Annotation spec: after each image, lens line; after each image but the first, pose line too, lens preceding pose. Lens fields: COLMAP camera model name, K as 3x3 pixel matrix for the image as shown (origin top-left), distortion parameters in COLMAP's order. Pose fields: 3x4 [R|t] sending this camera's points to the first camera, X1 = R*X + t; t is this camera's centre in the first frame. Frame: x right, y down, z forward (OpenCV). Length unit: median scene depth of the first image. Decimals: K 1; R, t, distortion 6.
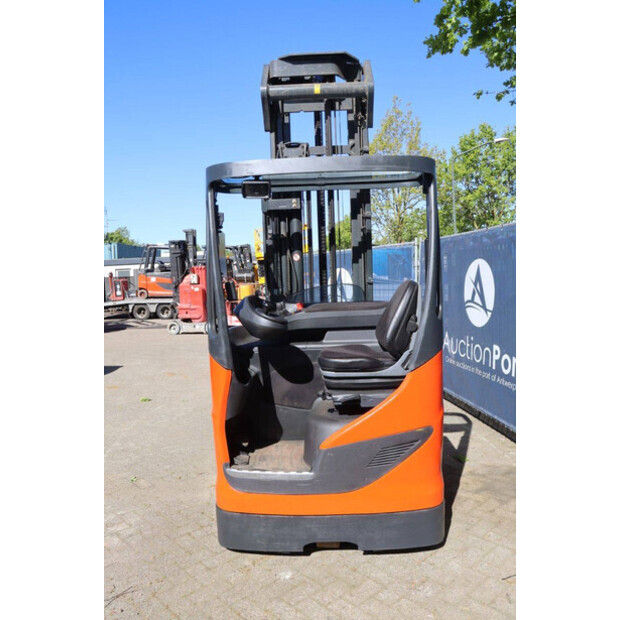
lens RADIAL K [[505.6, 0, 309.4], [0, 505.6, 318.1], [0, 0, 1]] dist [-0.150166, 0.104953]
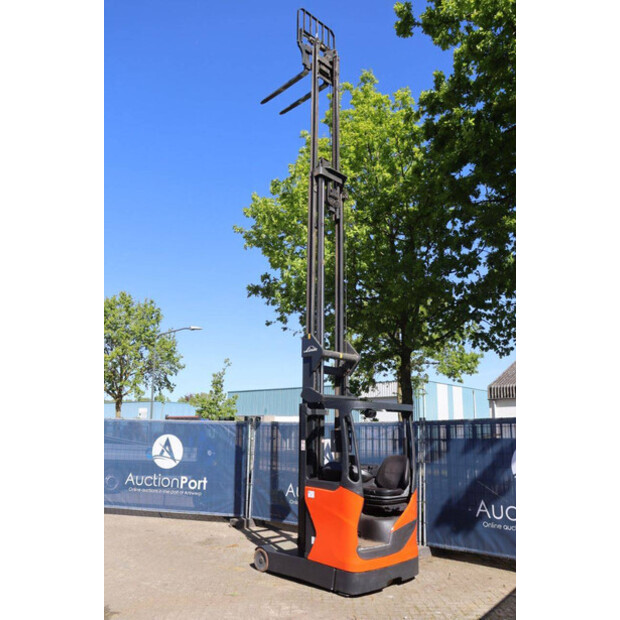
lens RADIAL K [[505.6, 0, 309.4], [0, 505.6, 318.1], [0, 0, 1]] dist [-0.150166, 0.104953]
pose [[0.692665, 0.204483, 0.691666, -1.622729], [0.019041, 0.953452, -0.300945, 0.006511], [-0.721008, 0.221624, 0.656529, -0.311968]]
